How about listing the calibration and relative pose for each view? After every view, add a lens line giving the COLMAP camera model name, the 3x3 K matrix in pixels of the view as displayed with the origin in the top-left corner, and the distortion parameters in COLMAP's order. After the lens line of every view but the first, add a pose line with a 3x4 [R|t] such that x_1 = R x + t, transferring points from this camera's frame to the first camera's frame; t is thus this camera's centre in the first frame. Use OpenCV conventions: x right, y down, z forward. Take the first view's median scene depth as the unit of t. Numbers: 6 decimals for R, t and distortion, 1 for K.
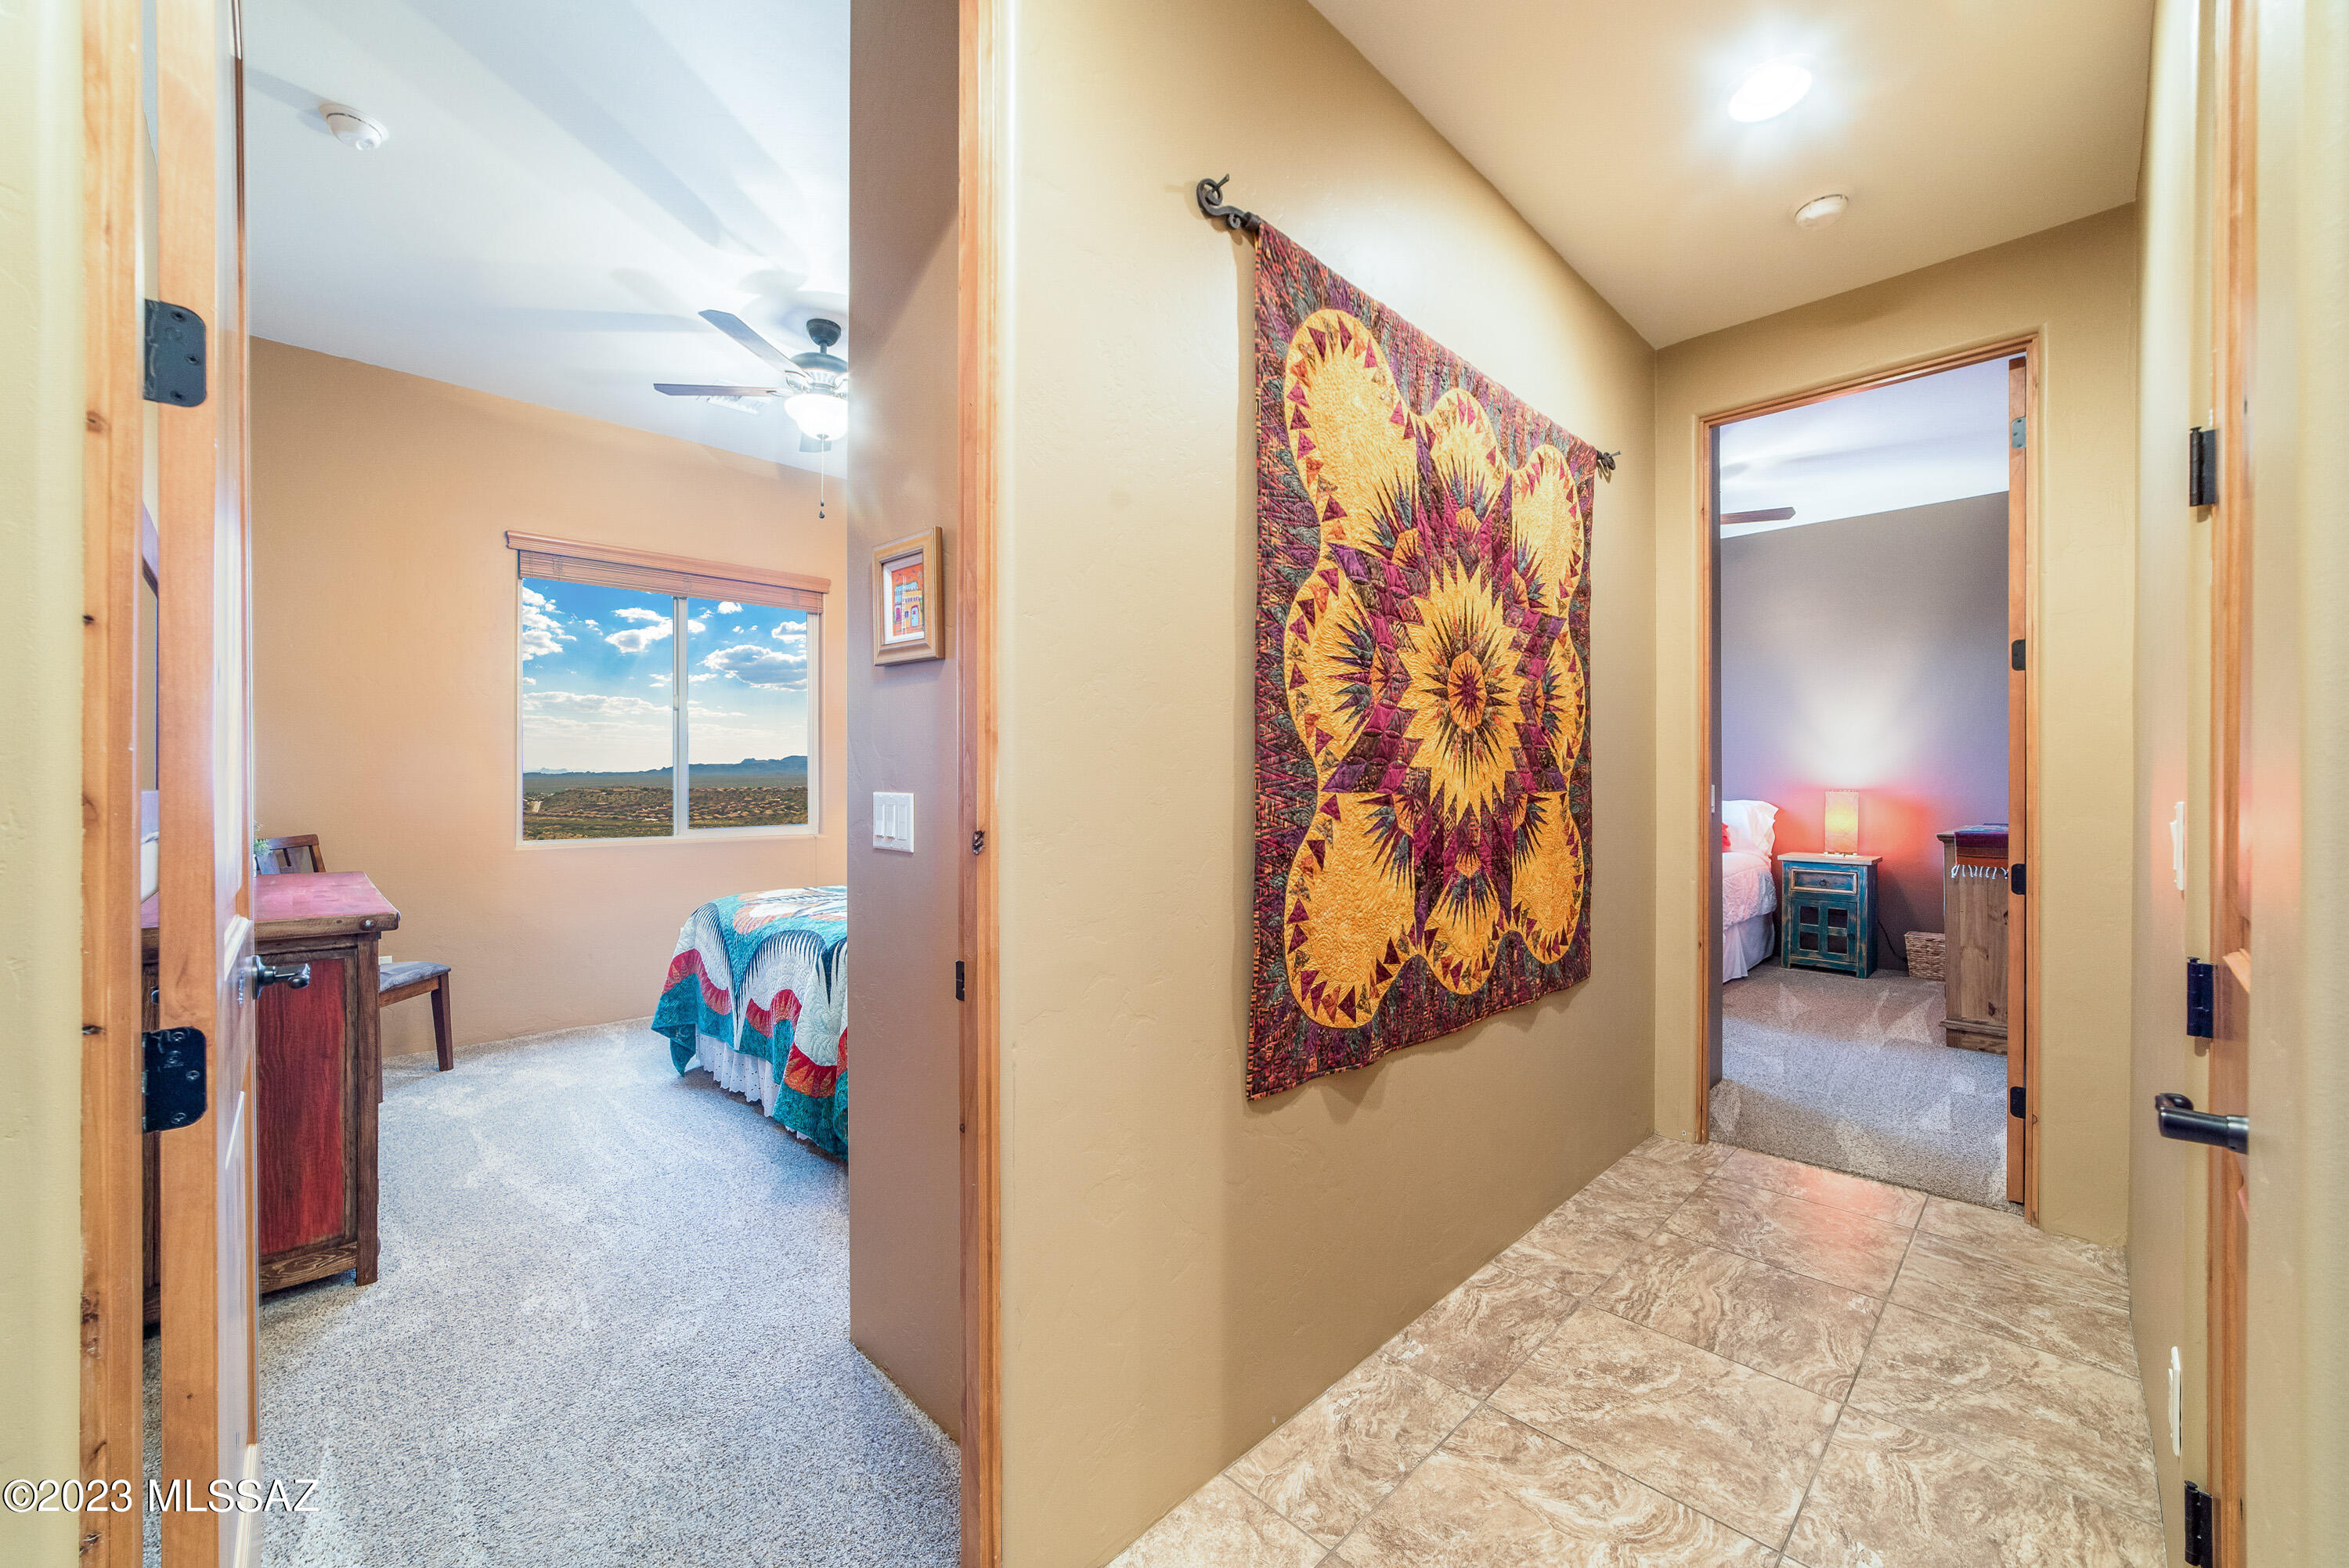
lens RADIAL K [[906.0, 0, 1165.8], [0, 906.0, 799.8], [0, 0, 1]] dist [-0.027935, 0.010960]
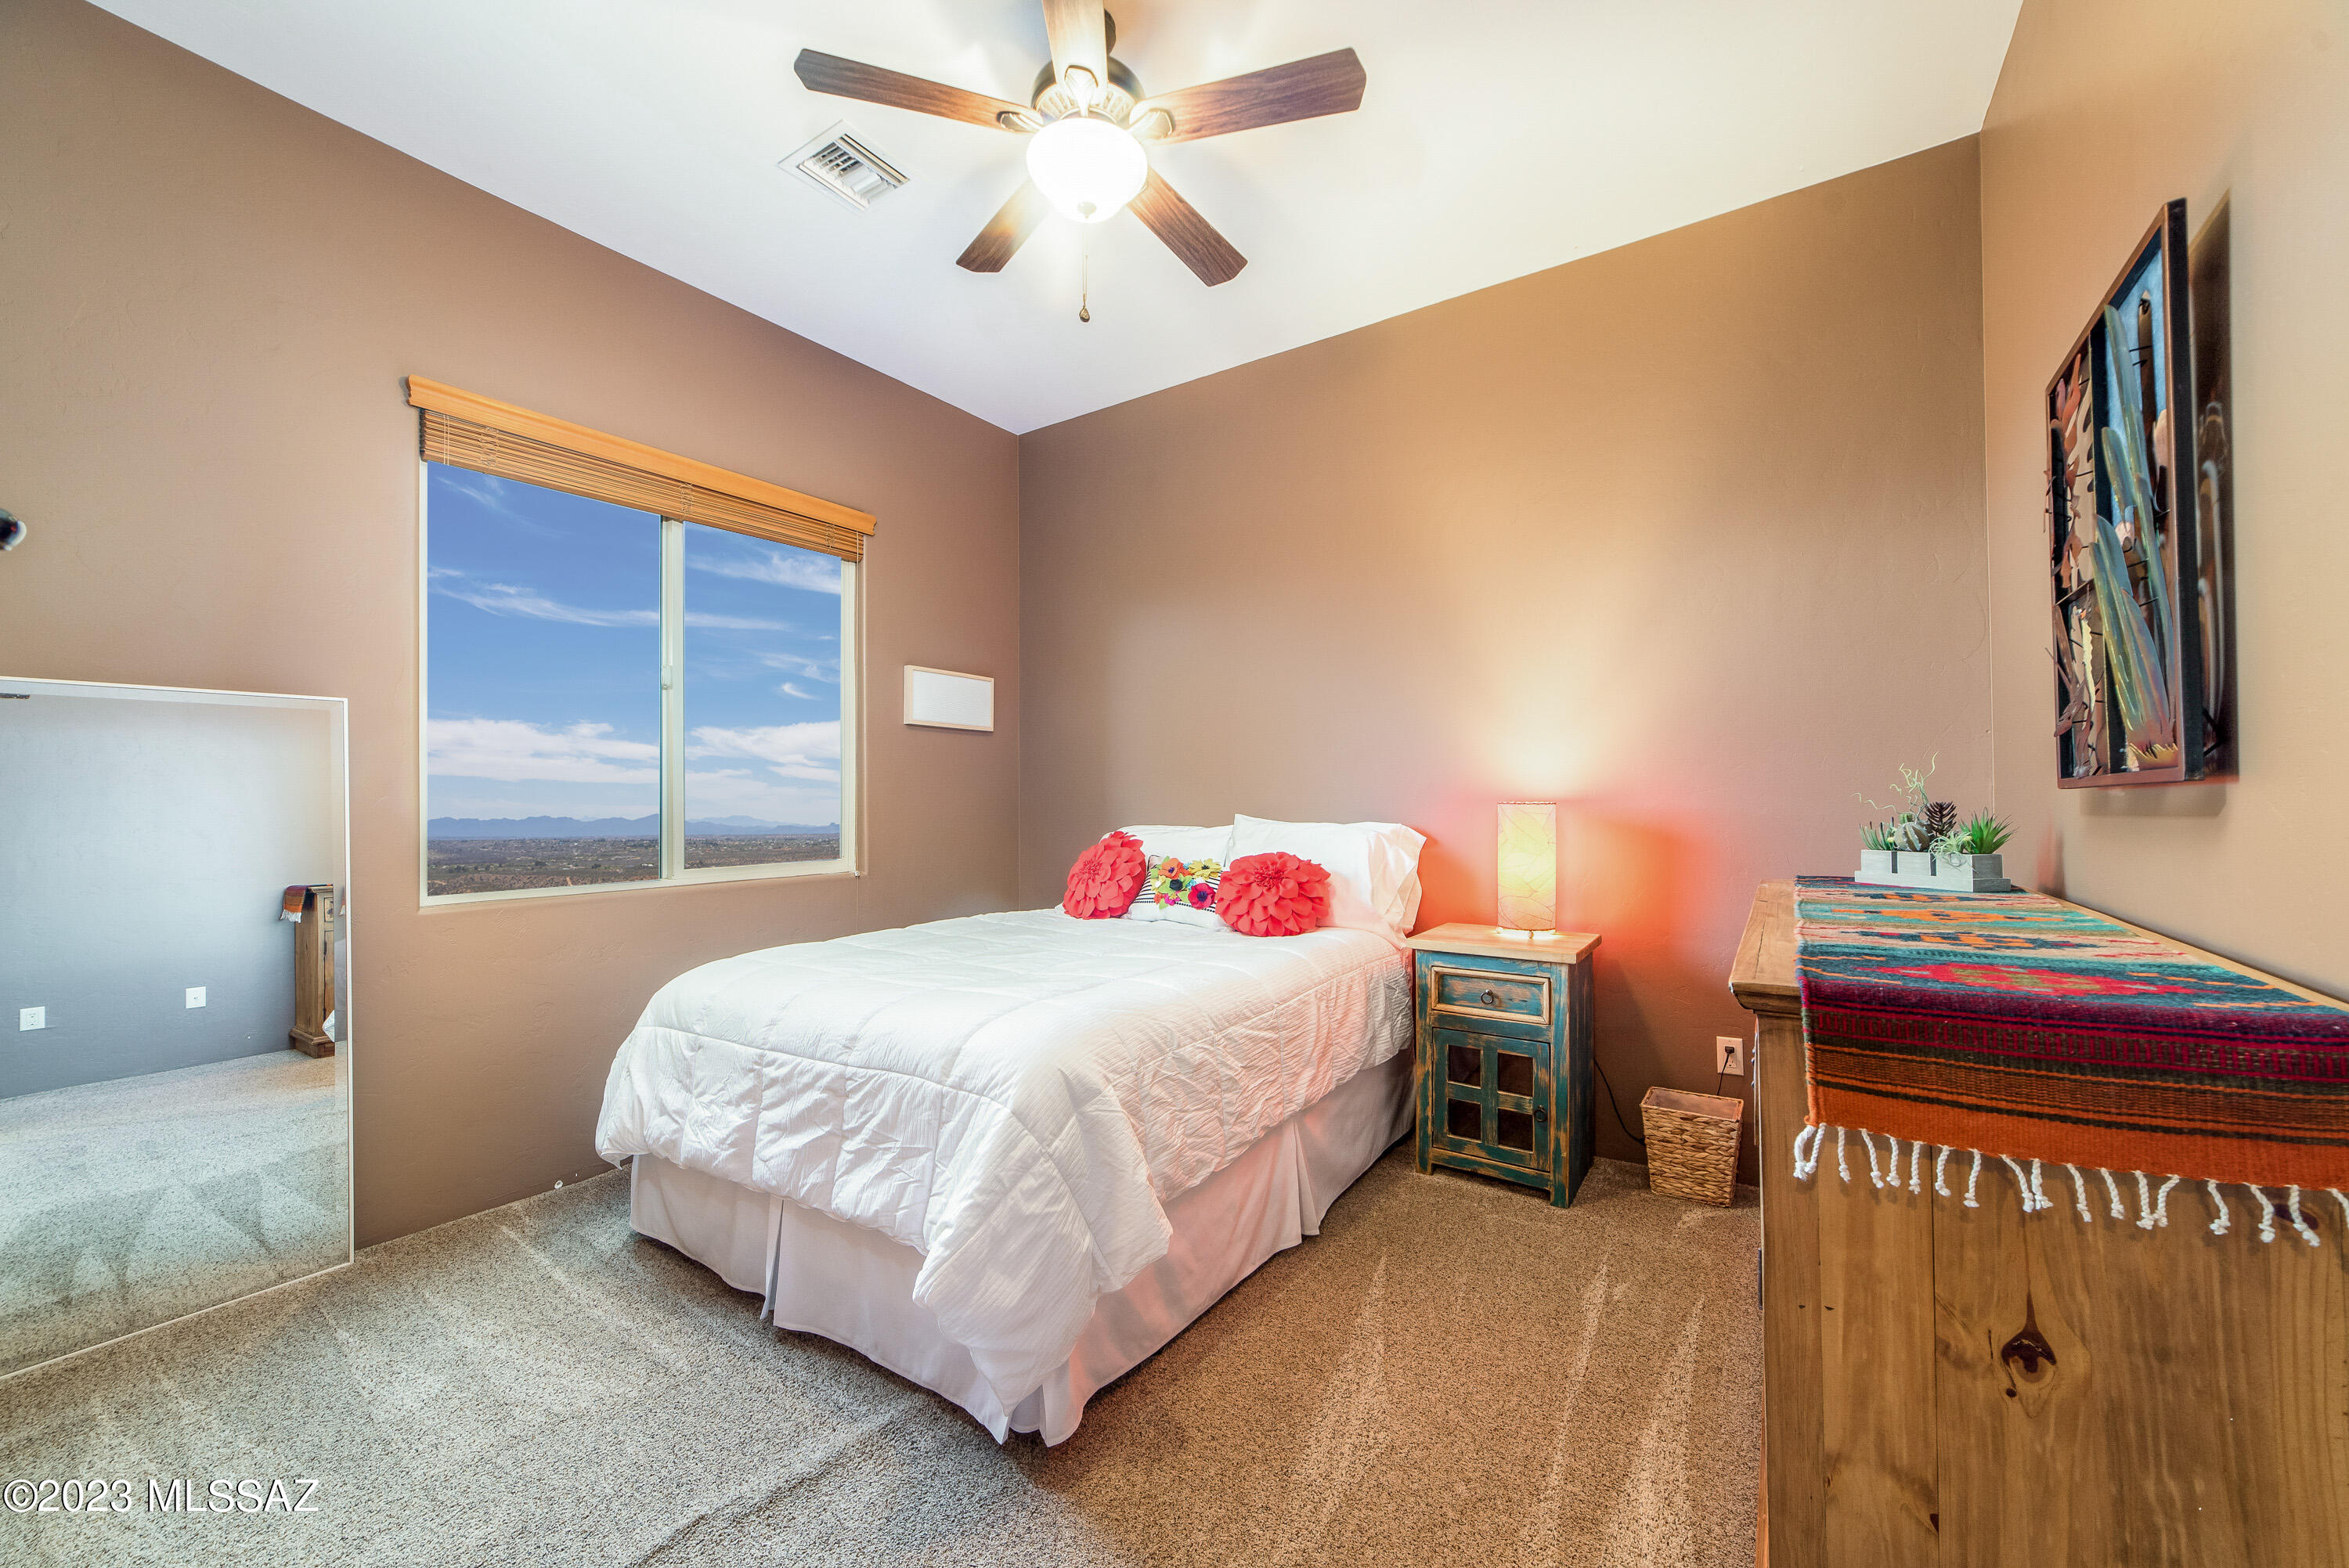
lens RADIAL K [[906.0, 0, 1165.8], [0, 906.0, 799.8], [0, 0, 1]] dist [-0.027935, 0.010960]
pose [[0.981325, -0.001727, 0.192348, 0.479024], [0.005335, 0.999819, -0.018239, -0.003985], [-0.192282, 0.018925, 0.981157, 0.567098]]
